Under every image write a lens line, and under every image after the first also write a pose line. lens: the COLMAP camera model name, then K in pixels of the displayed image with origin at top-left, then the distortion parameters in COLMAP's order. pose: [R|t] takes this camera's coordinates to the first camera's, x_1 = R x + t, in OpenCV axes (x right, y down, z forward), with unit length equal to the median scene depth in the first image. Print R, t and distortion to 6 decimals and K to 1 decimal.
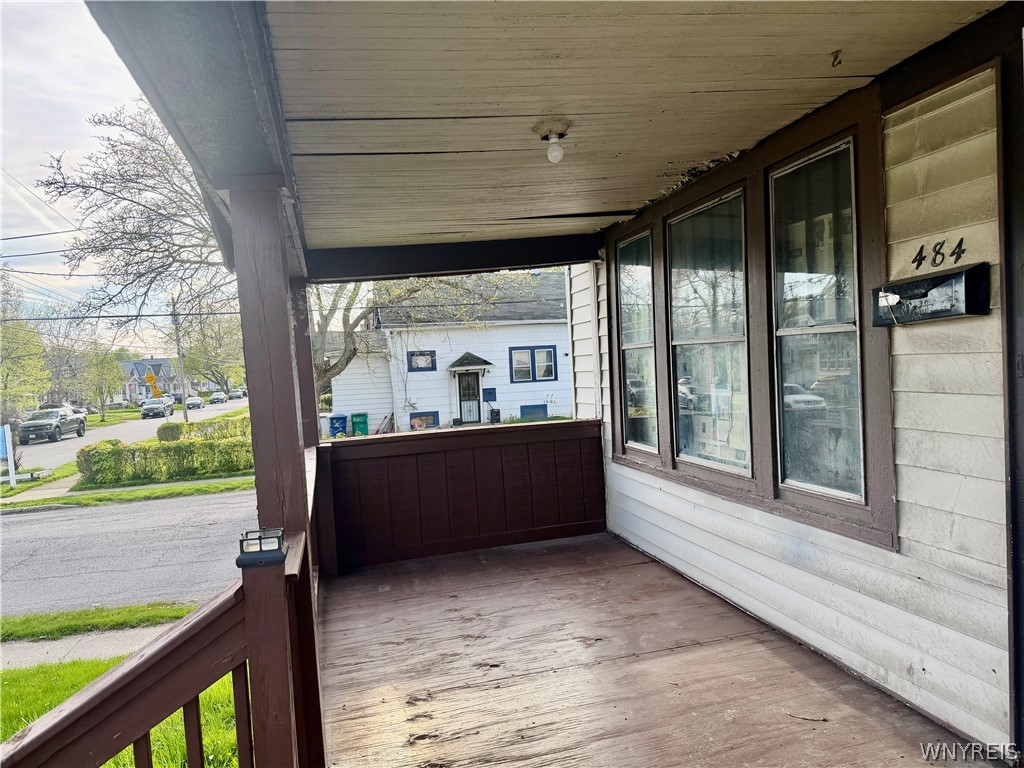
lens RADIAL K [[721.1, 0, 512.2], [0, 721.1, 384.2], [0, 0, 1]] dist [0.007516, -0.003262]
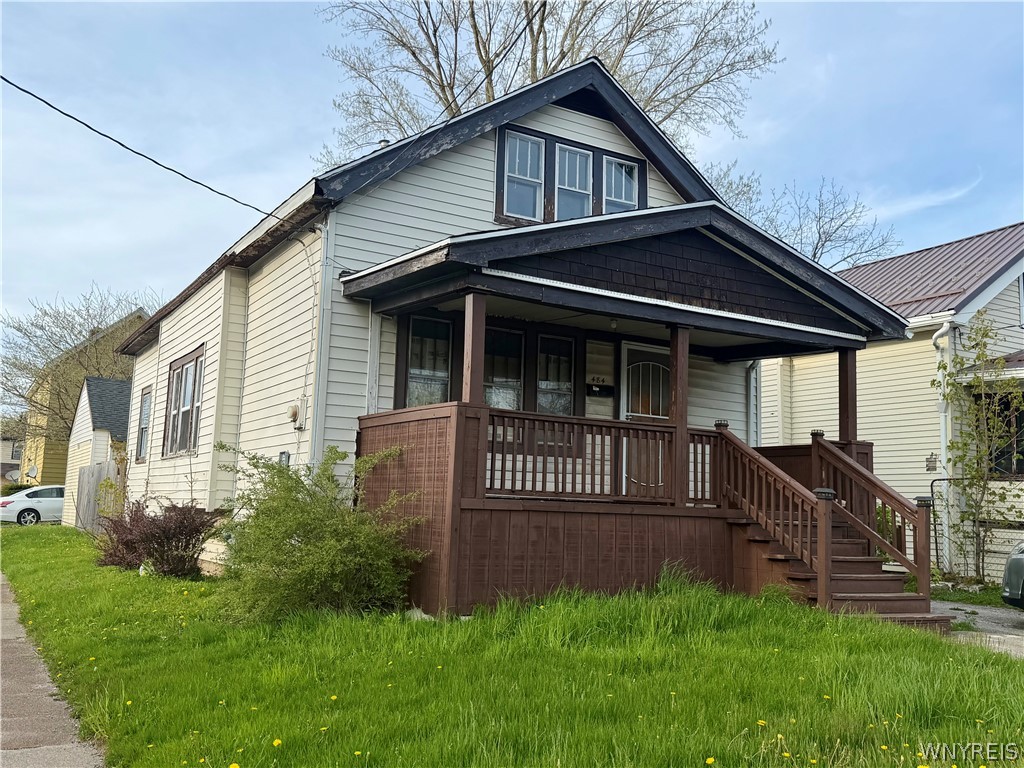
lens RADIAL K [[940.3, 0, 512.4], [0, 940.3, 386.9], [0, 0, 1]] dist [0.109488, 0.000000]
pose [[-0.286843, 0.172214, 0.942371, -4.127772], [0.013592, 0.984342, -0.175746, 0.758617], [-0.957881, -0.037603, -0.284693, 2.892300]]
